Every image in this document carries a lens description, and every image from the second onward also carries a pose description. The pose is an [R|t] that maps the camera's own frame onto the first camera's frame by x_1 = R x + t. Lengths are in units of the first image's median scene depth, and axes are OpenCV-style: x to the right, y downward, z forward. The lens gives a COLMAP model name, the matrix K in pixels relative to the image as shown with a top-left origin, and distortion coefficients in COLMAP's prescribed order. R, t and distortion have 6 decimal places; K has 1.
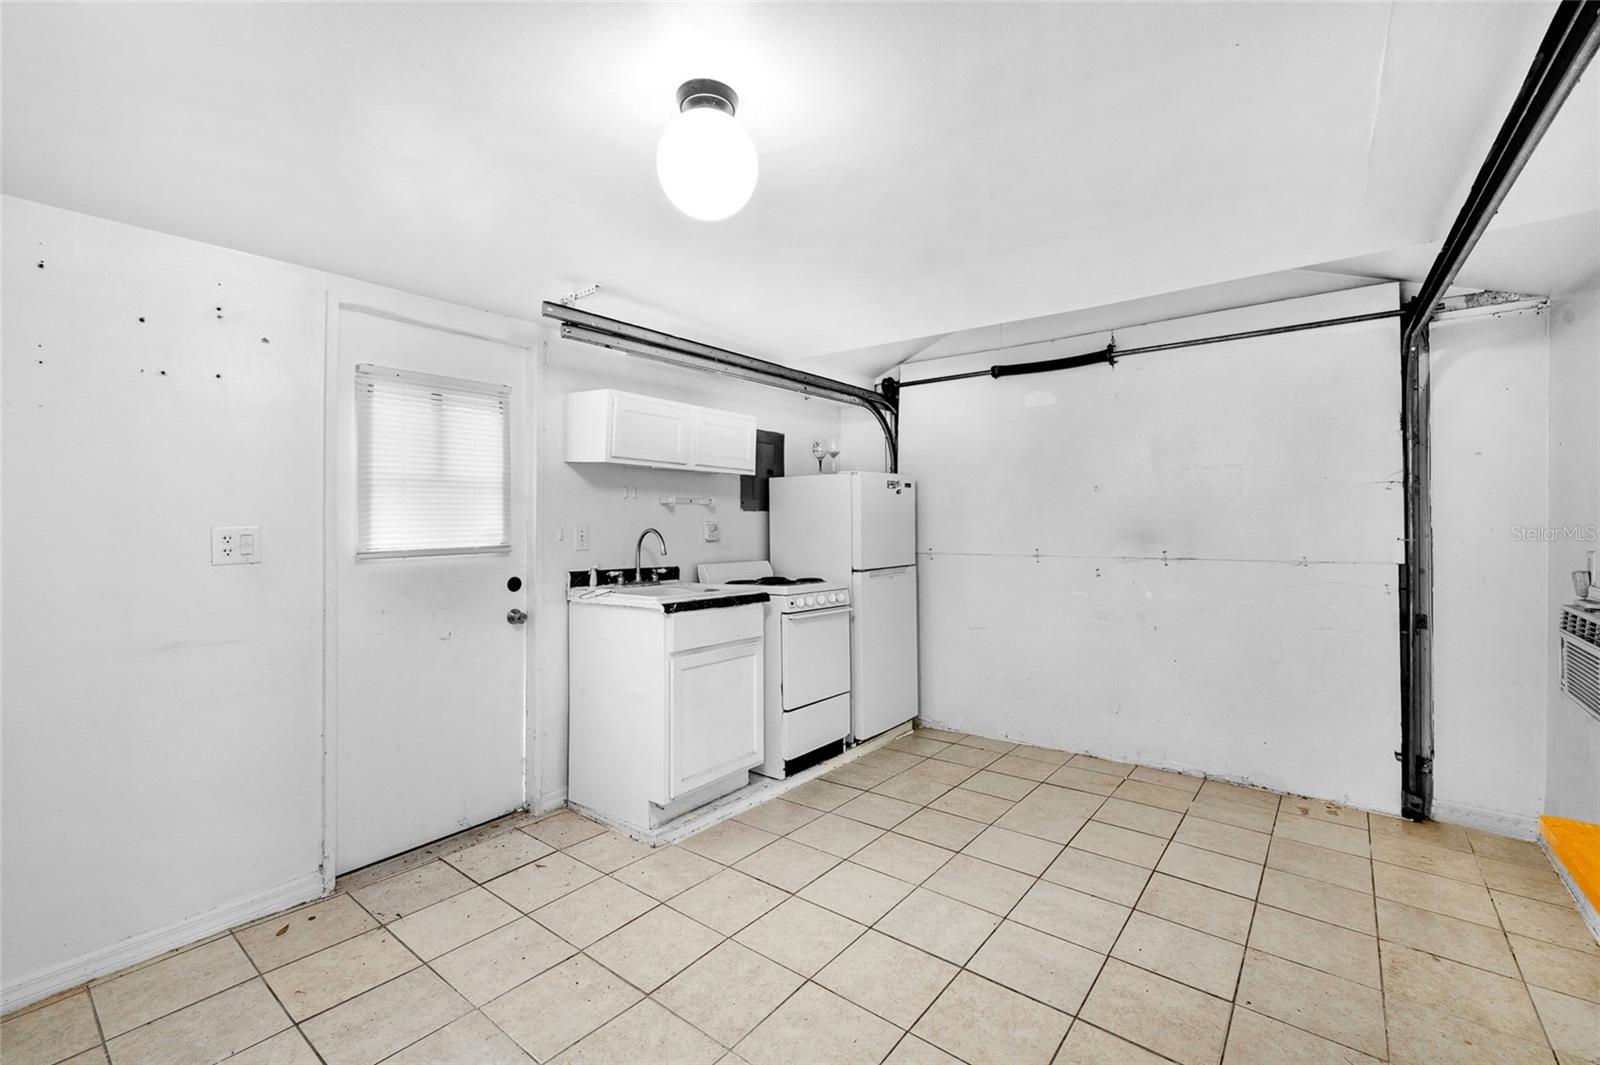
lens RADIAL K [[672.1, 0, 803.5], [0, 672.1, 525.1], [0, 0, 1]] dist [0.002688, 0.000068]
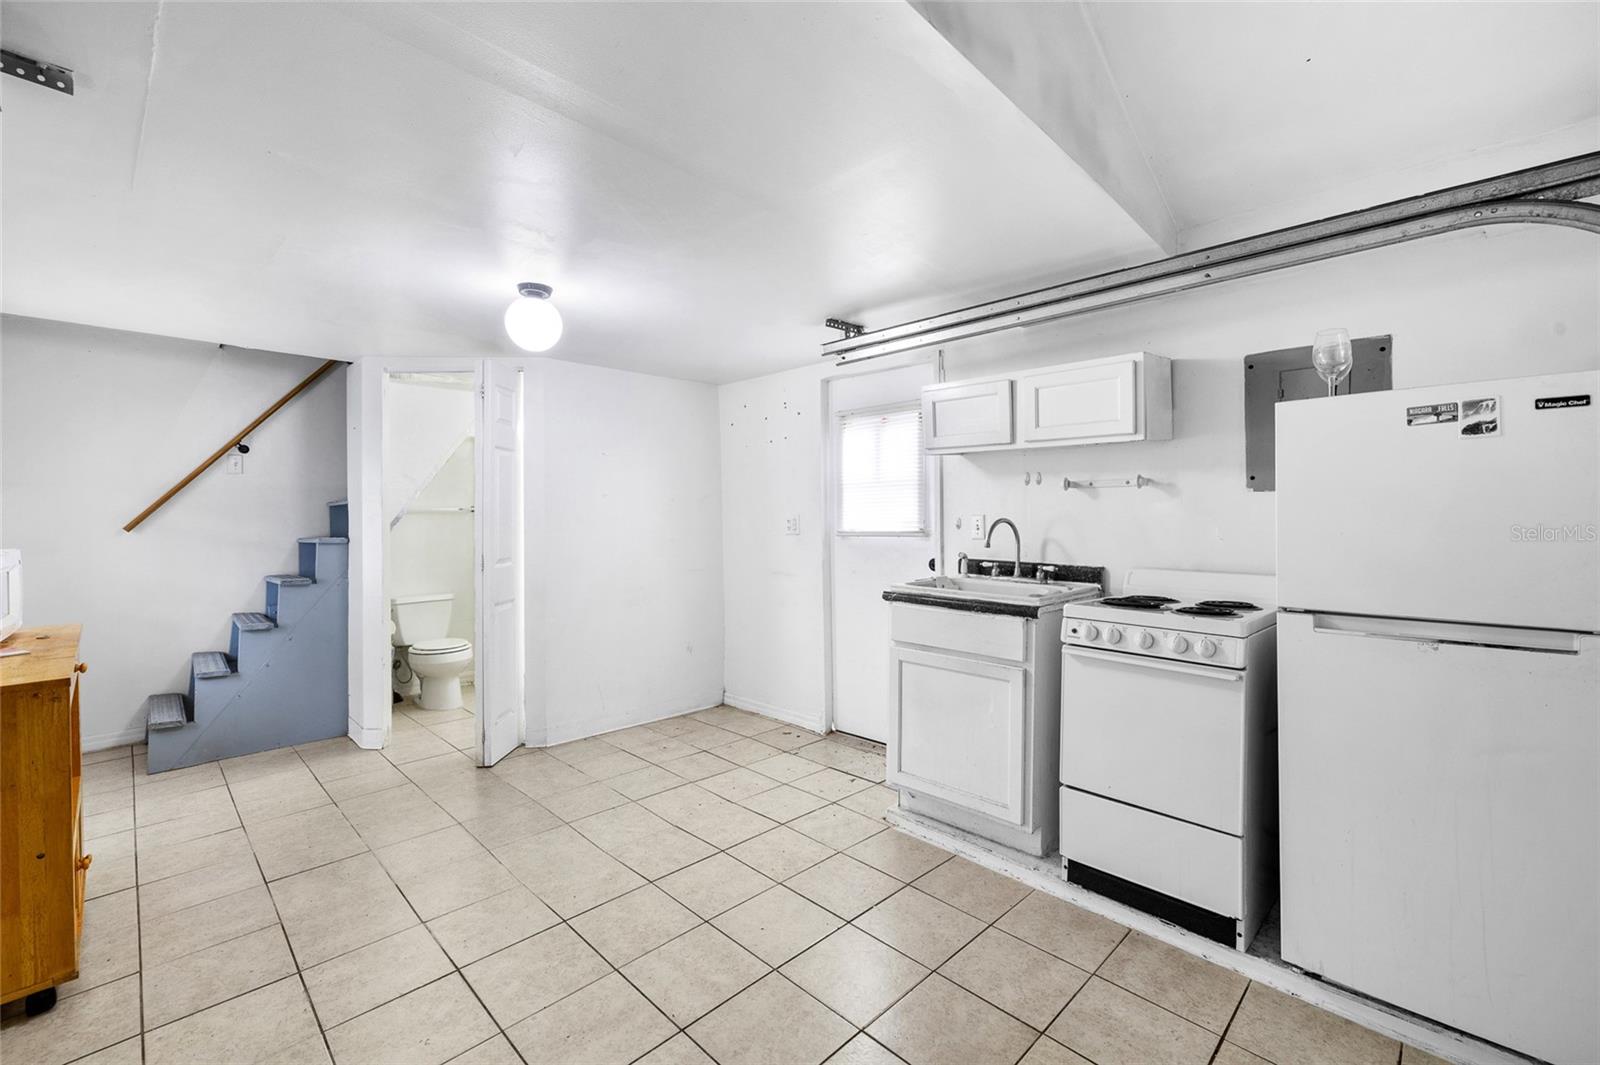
lens RADIAL K [[672.1, 0, 802.3], [0, 672.1, 523.0], [0, 0, 1]] dist [0.002688, 0.000068]
pose [[-0.106555, 0.013208, -0.994219, 0.746250], [-0.000420, 0.999911, 0.013328, -0.000374], [0.994307, 0.001838, -0.106540, 0.875971]]
